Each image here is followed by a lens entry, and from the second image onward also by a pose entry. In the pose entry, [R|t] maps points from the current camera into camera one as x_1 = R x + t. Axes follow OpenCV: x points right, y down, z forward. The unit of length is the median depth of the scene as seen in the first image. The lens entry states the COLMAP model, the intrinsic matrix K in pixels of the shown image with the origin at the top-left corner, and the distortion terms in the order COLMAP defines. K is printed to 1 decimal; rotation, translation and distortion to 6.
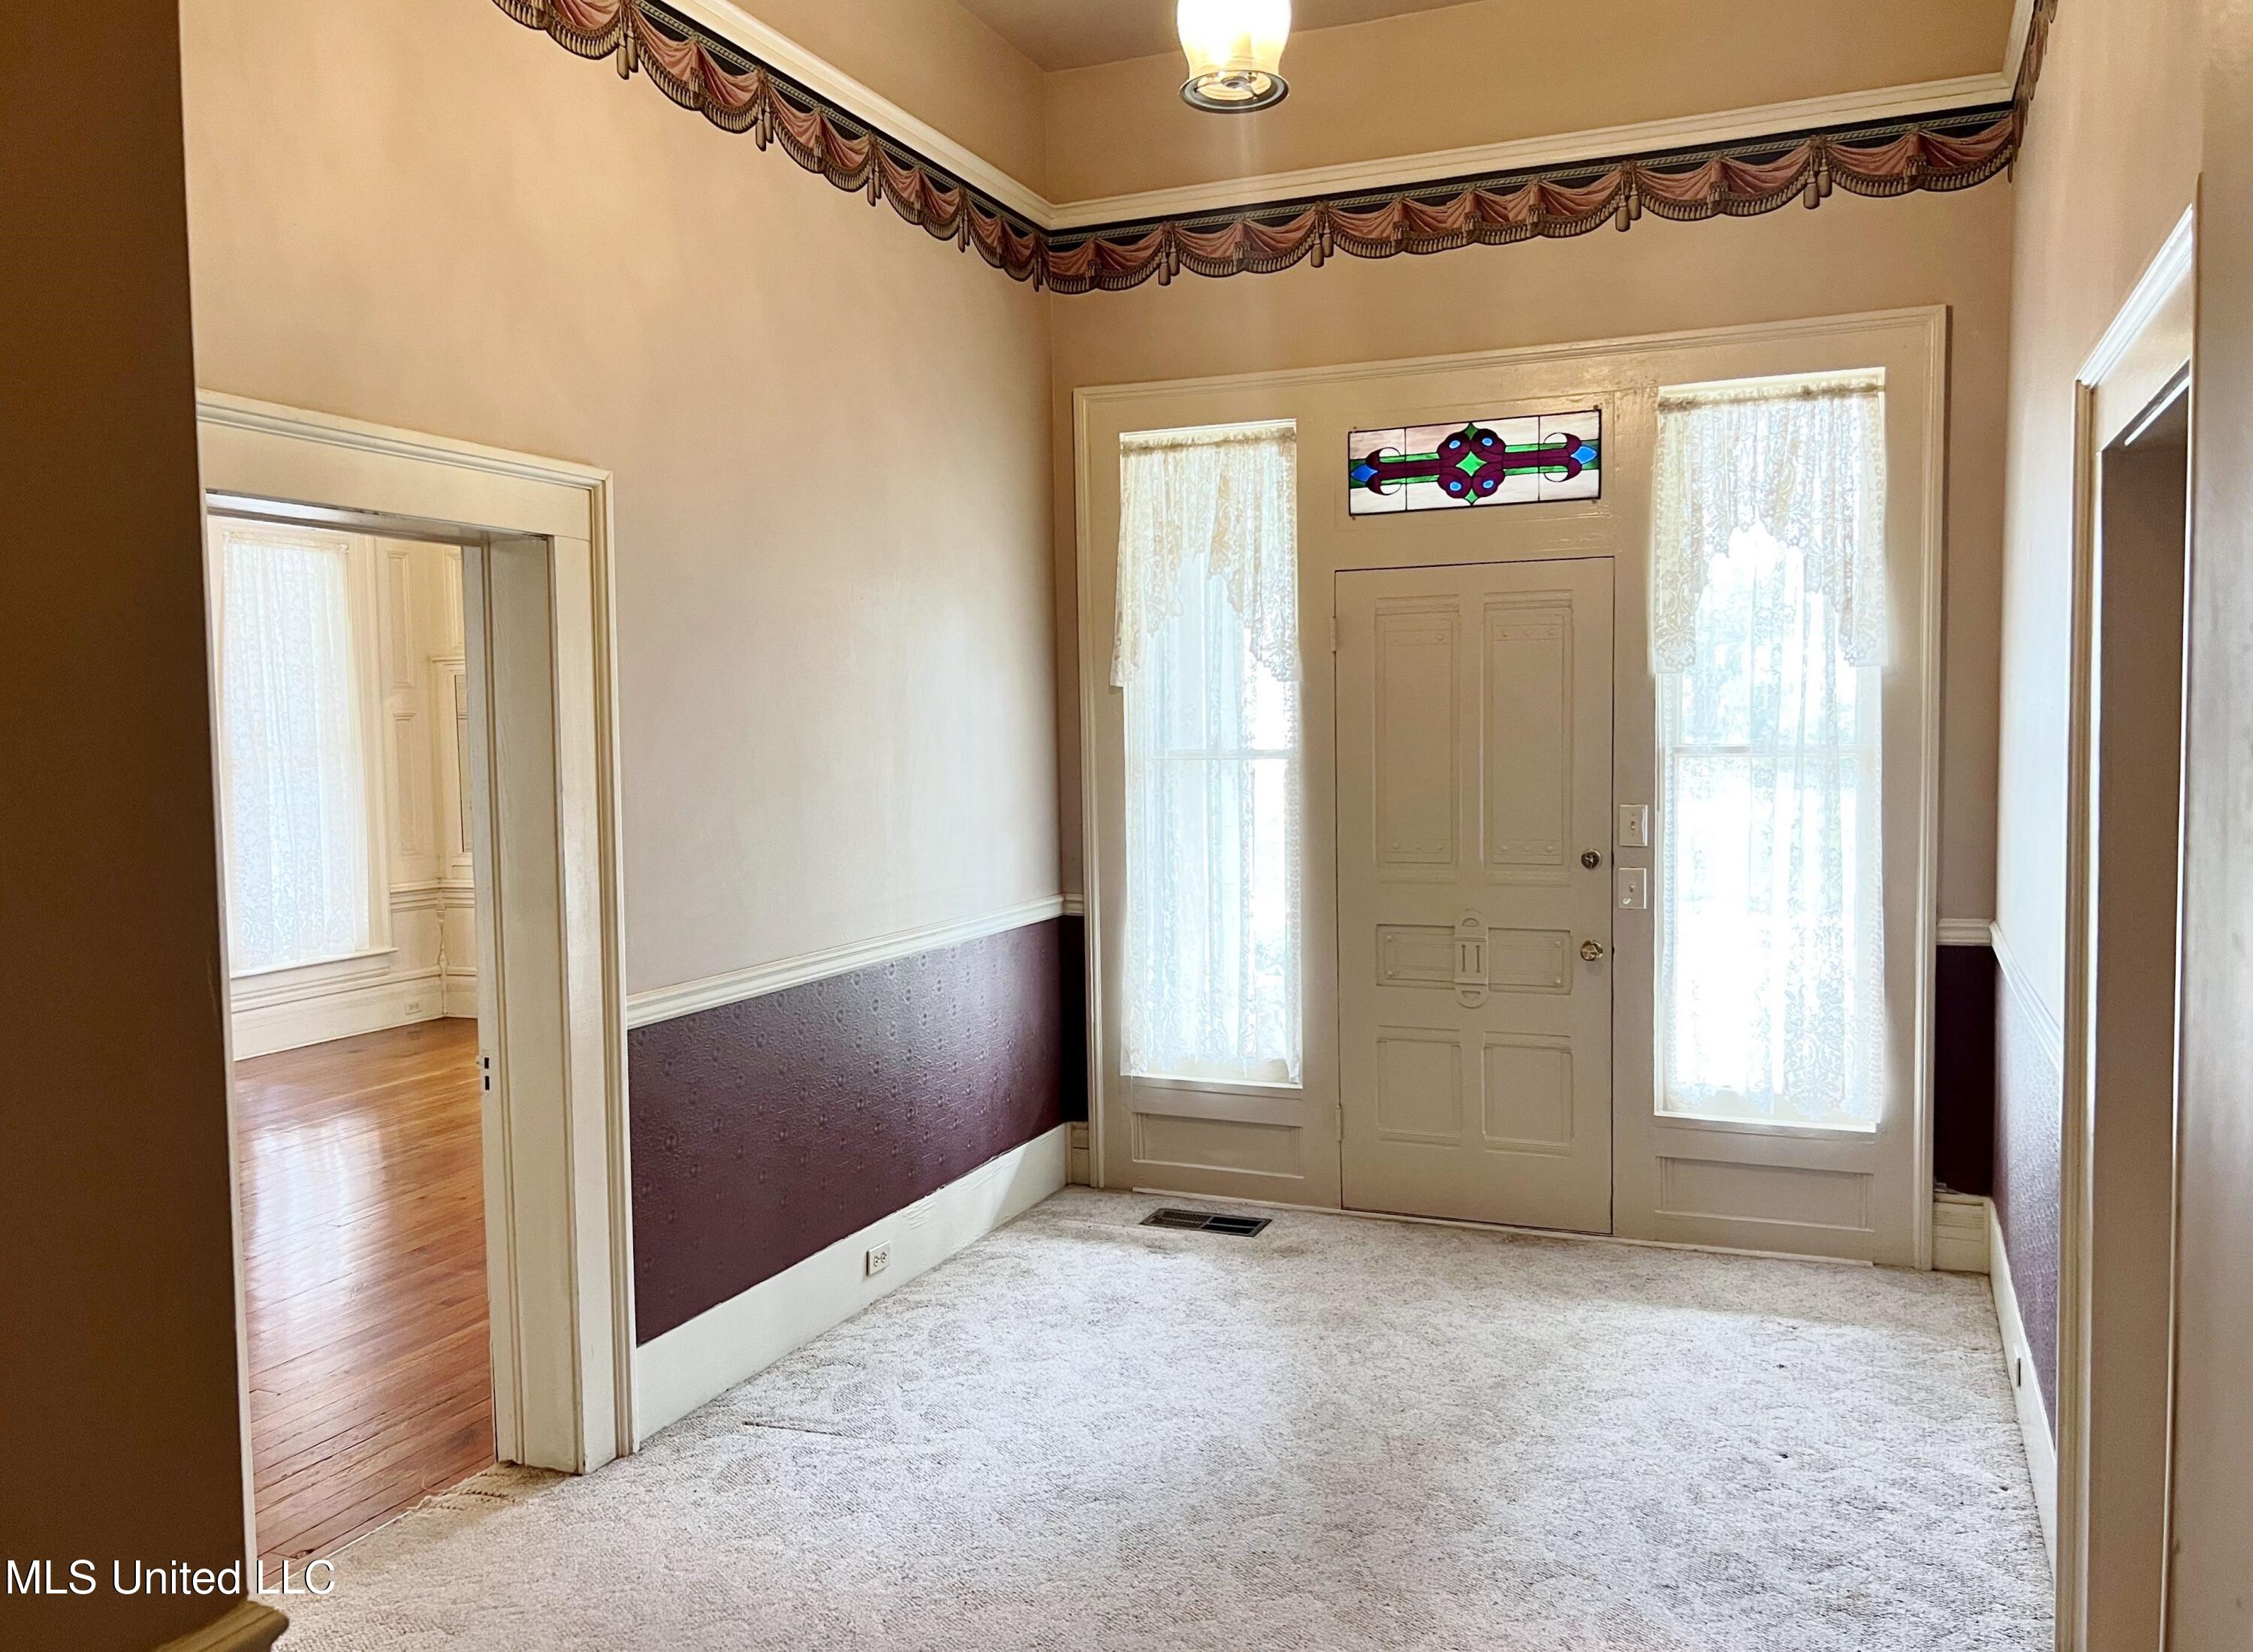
lens RADIAL K [[1724.5, 0, 1123.9], [0, 1724.5, 822.9], [0, 0, 1]] dist [0.040845, -0.034163]
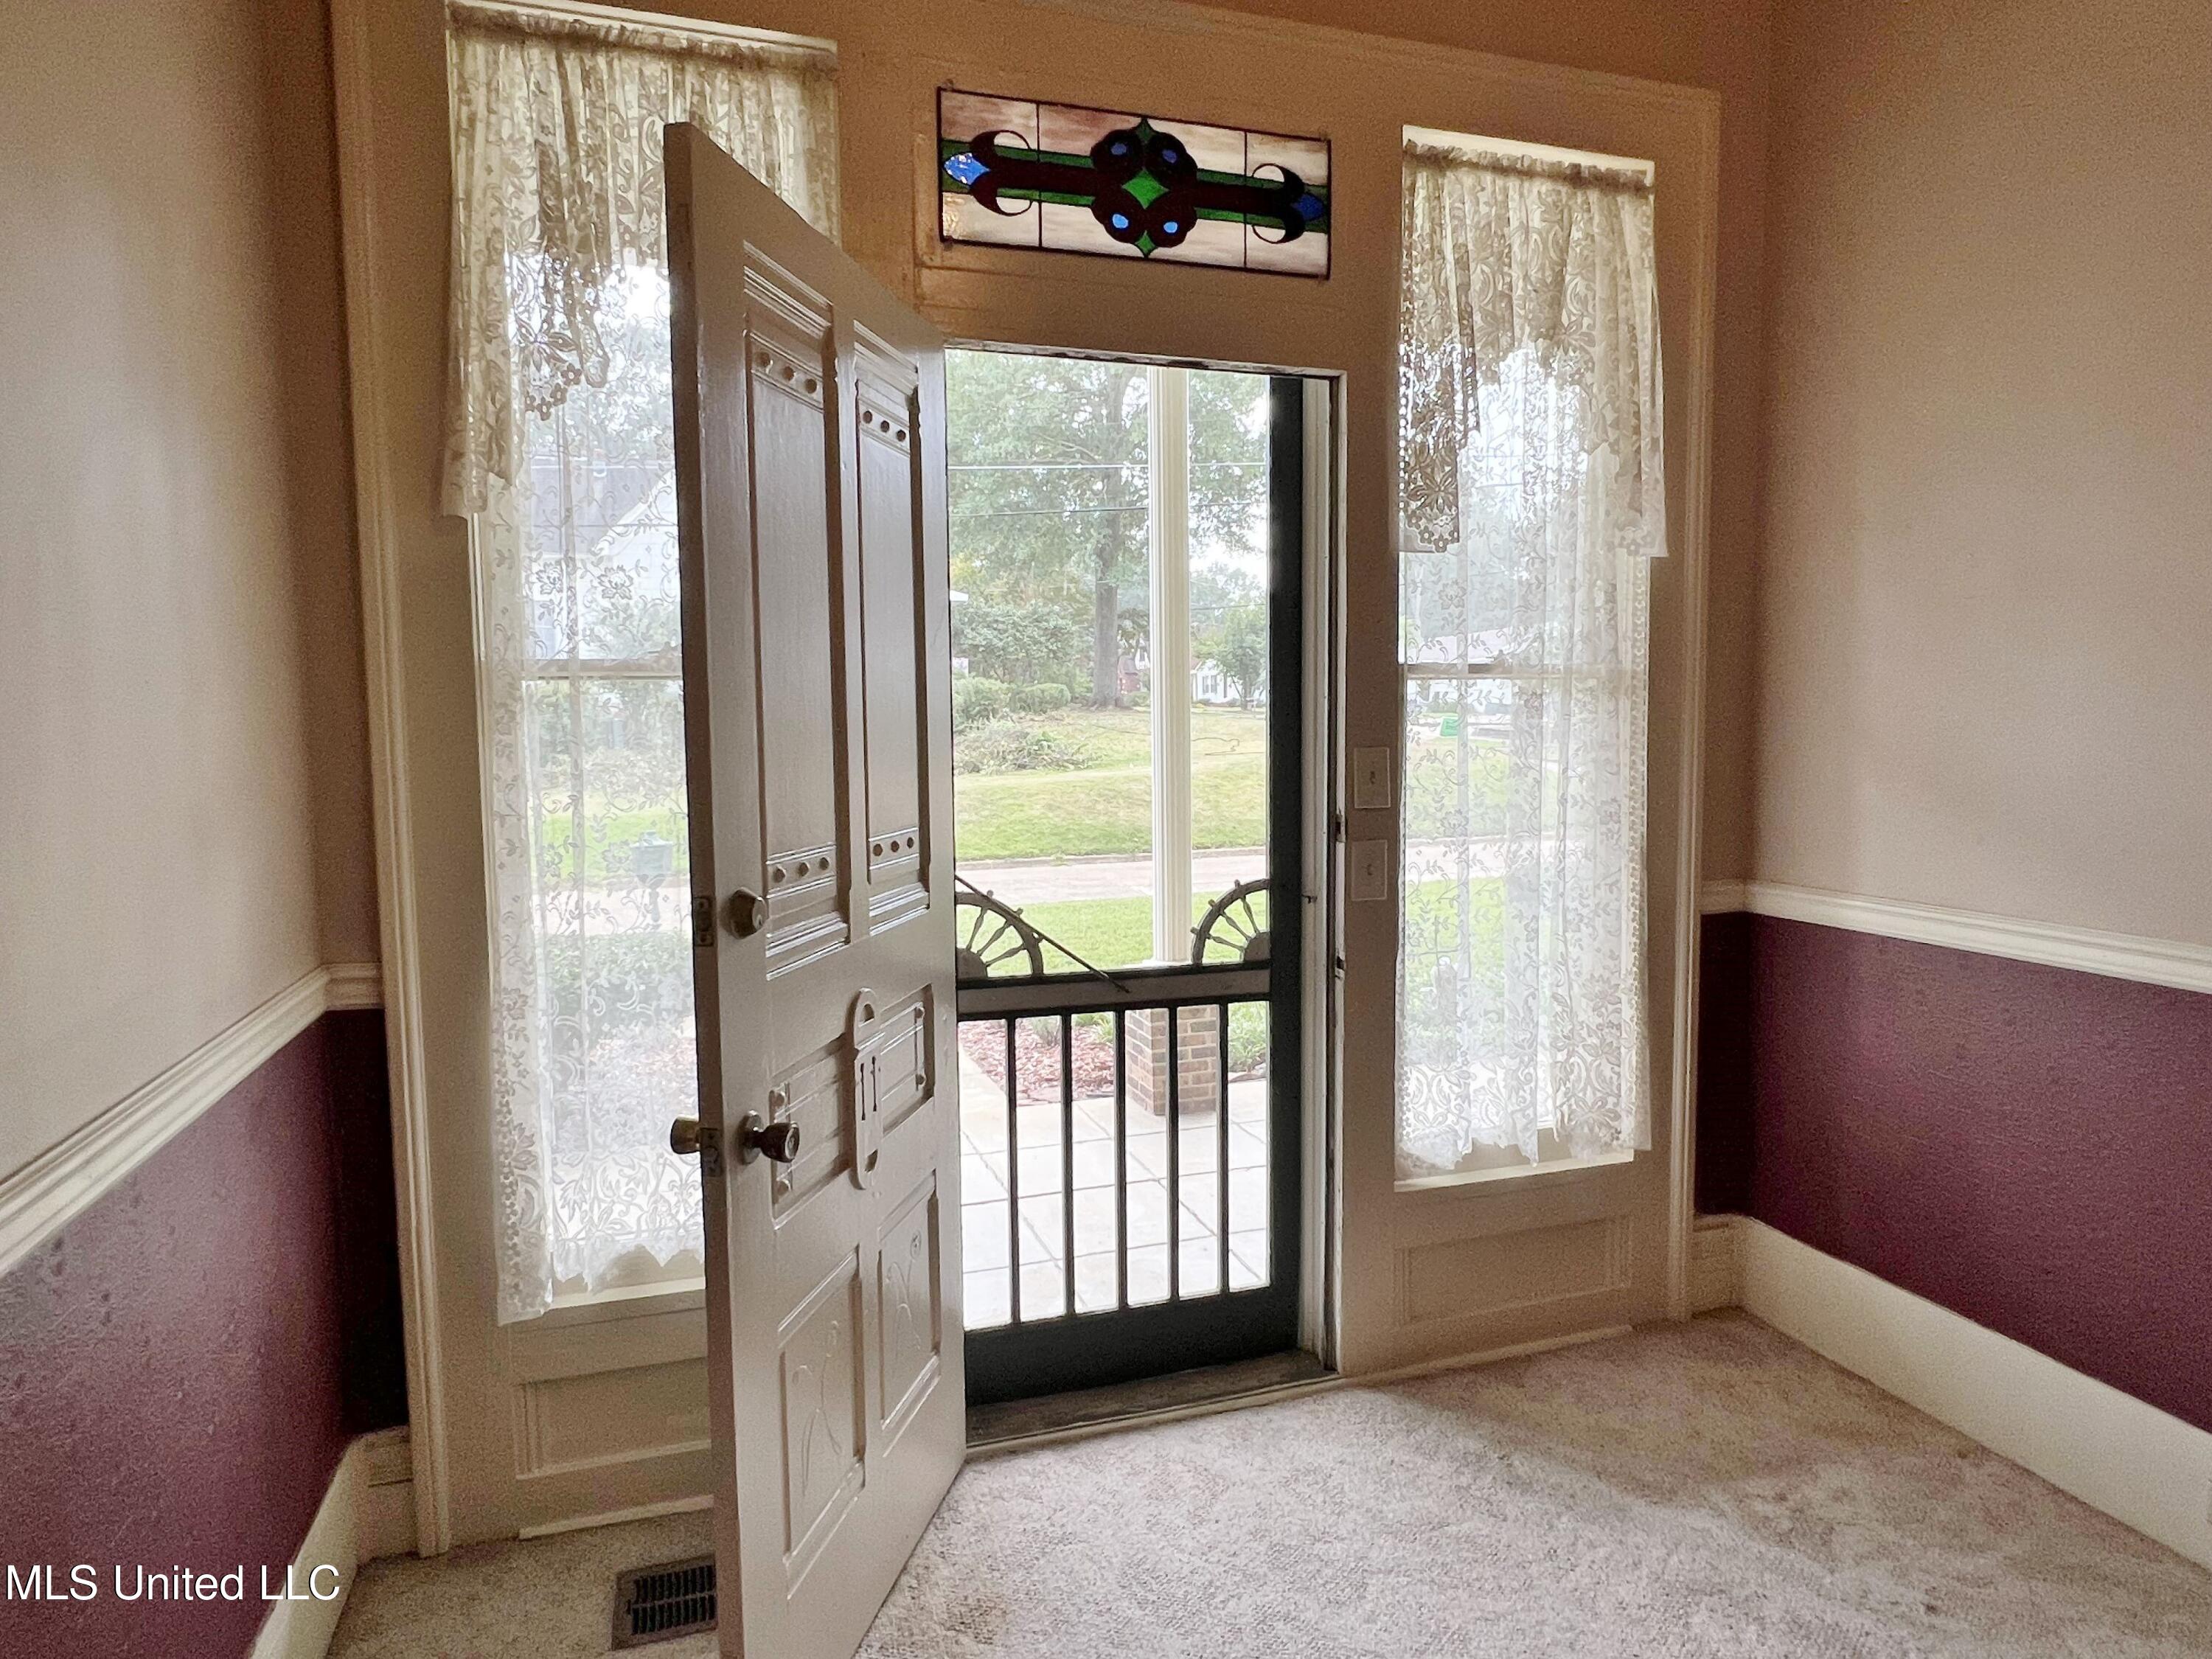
lens RADIAL K [[1300.2, 0, 1109.8], [0, 1300.2, 823.4], [0, 0, 1]] dist [-0.003566, 0.000385]
pose [[0.759354, -0.042593, 0.649282, -0.113334], [0.042067, 0.998981, 0.016334, 0.006597], [-0.649316, 0.014910, 0.760372, 0.668408]]
